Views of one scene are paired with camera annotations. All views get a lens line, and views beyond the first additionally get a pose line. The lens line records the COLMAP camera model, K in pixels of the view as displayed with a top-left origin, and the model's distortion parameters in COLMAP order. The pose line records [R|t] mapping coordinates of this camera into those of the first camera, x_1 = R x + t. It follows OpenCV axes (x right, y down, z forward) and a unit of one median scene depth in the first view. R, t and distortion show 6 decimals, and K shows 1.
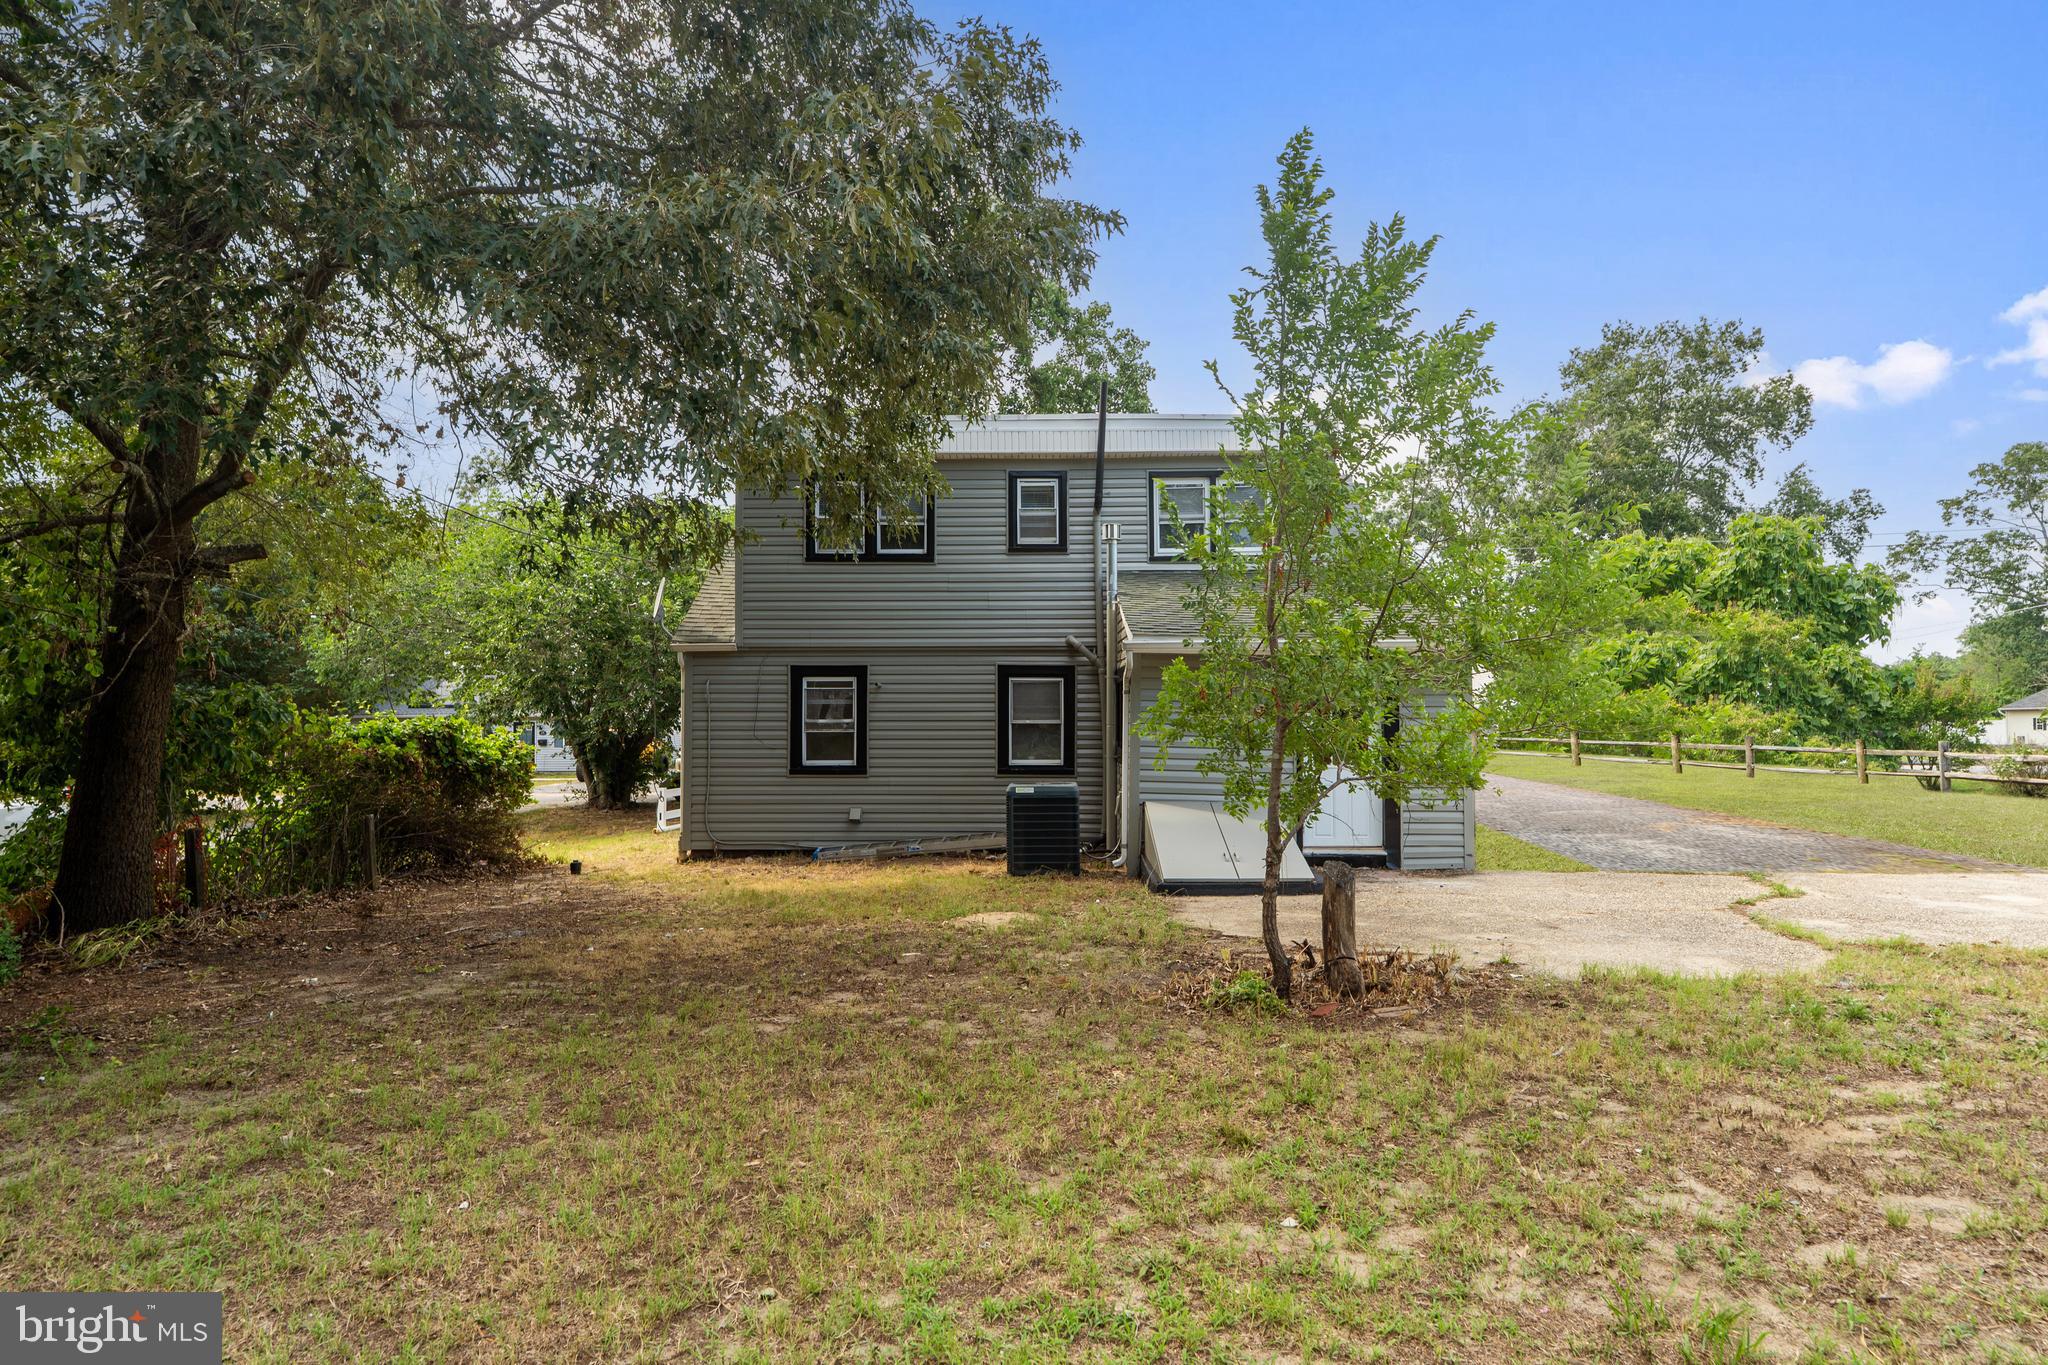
lens RADIAL K [[1247.9, 0, 1024.9], [0, 1247.9, 677.3], [0, 0, 1]] dist [-0.000868, -0.004427]
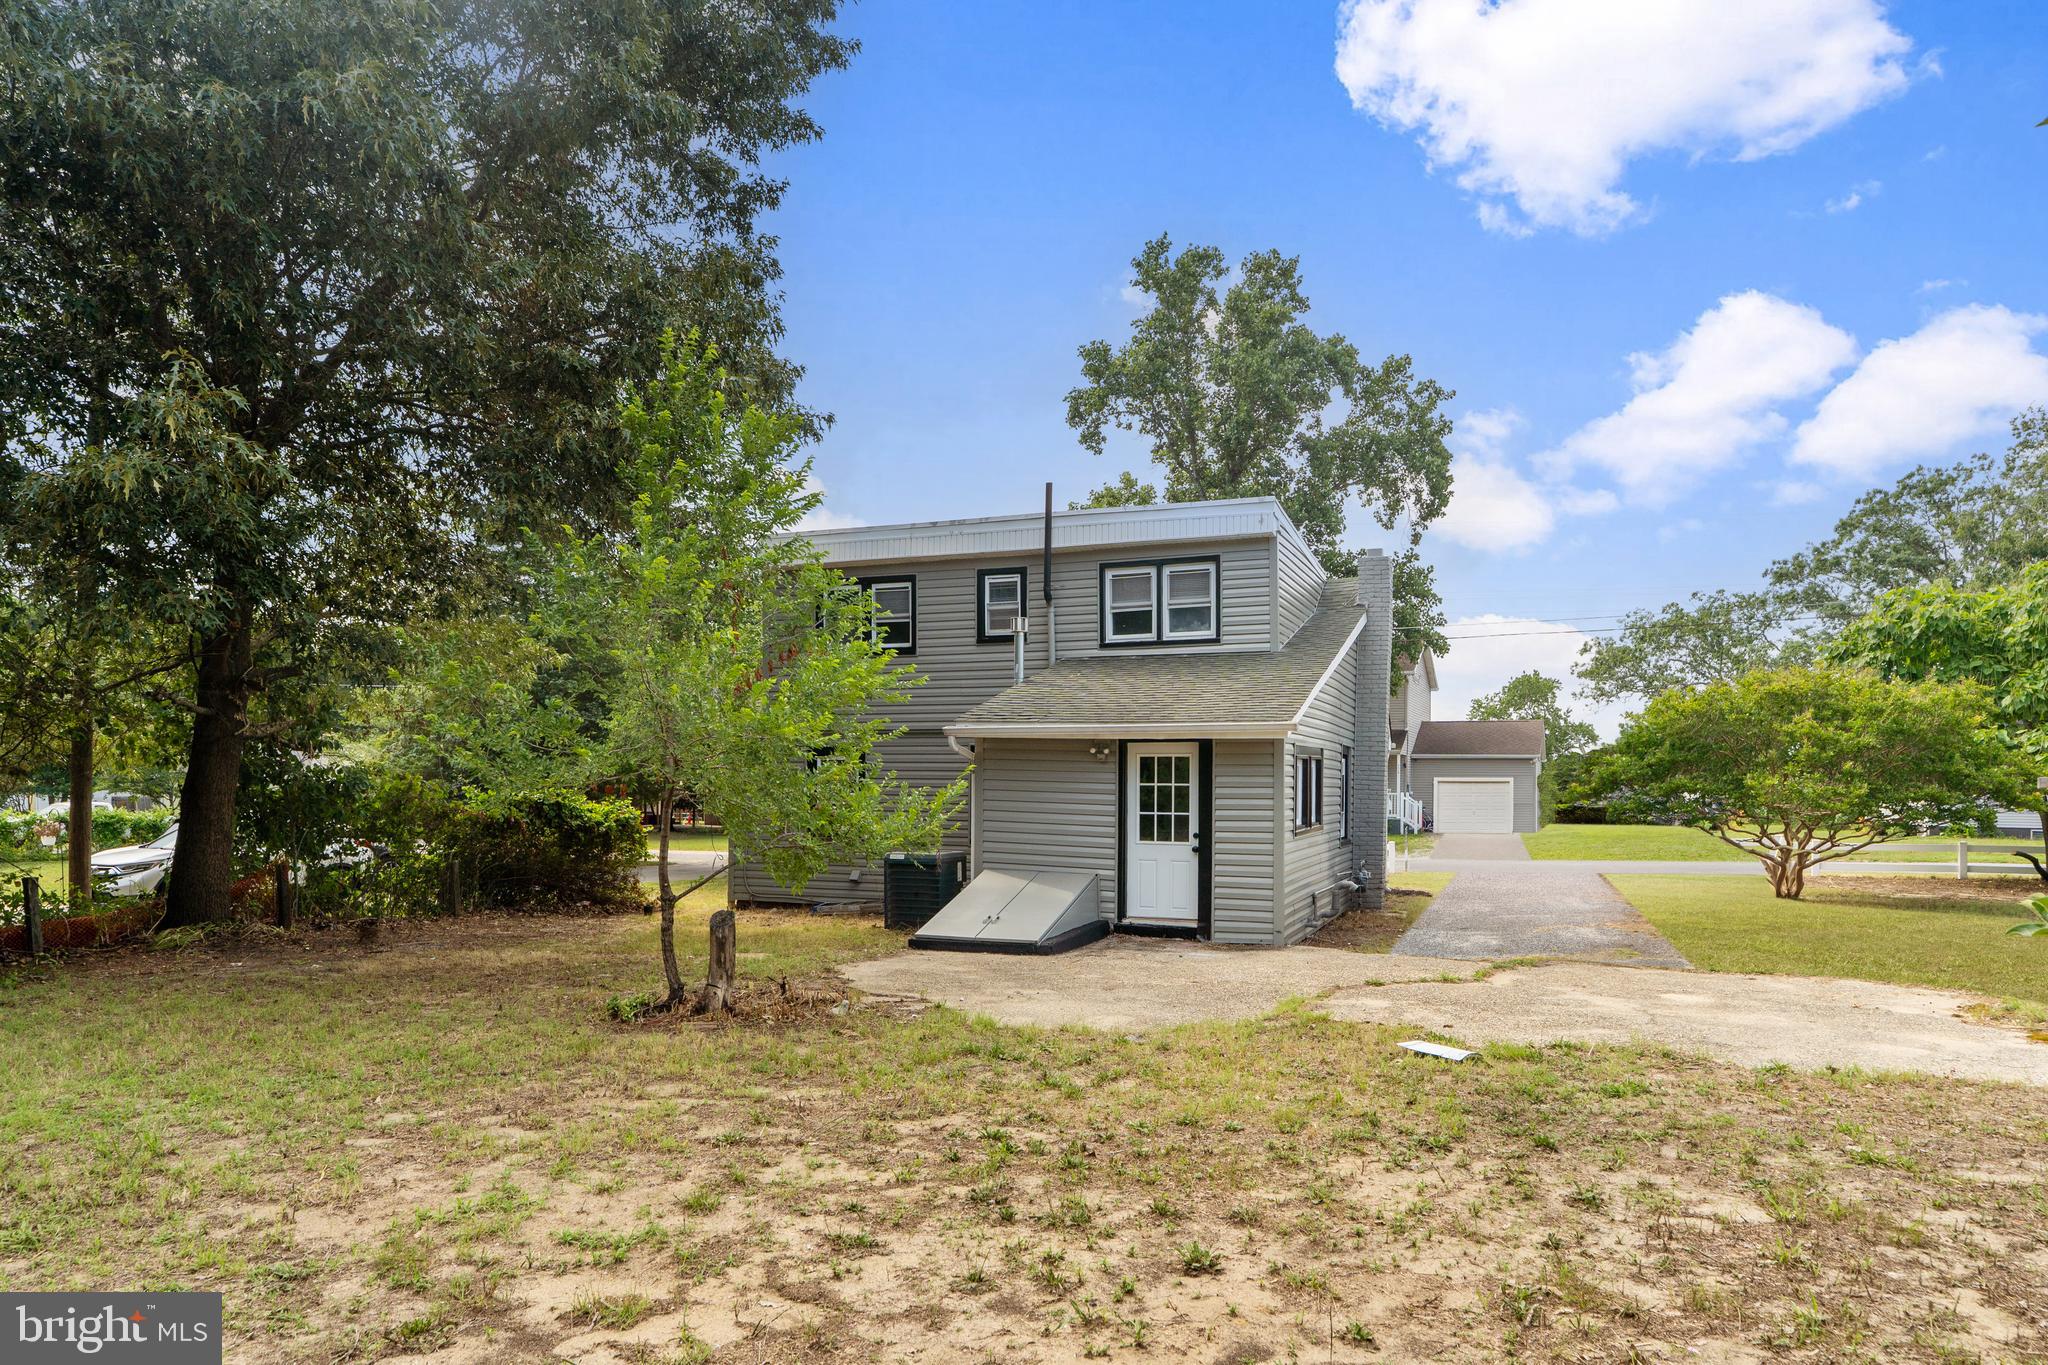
lens RADIAL K [[1247.9, 0, 974.8], [0, 1247.9, 785.4], [0, 0, 1]] dist [-0.000868, -0.004427]
pose [[0.934075, 0.008950, -0.356966, 0.380327], [0.001414, 0.999585, 0.028762, -0.006352], [0.357075, -0.027371, 0.933675, -0.036136]]
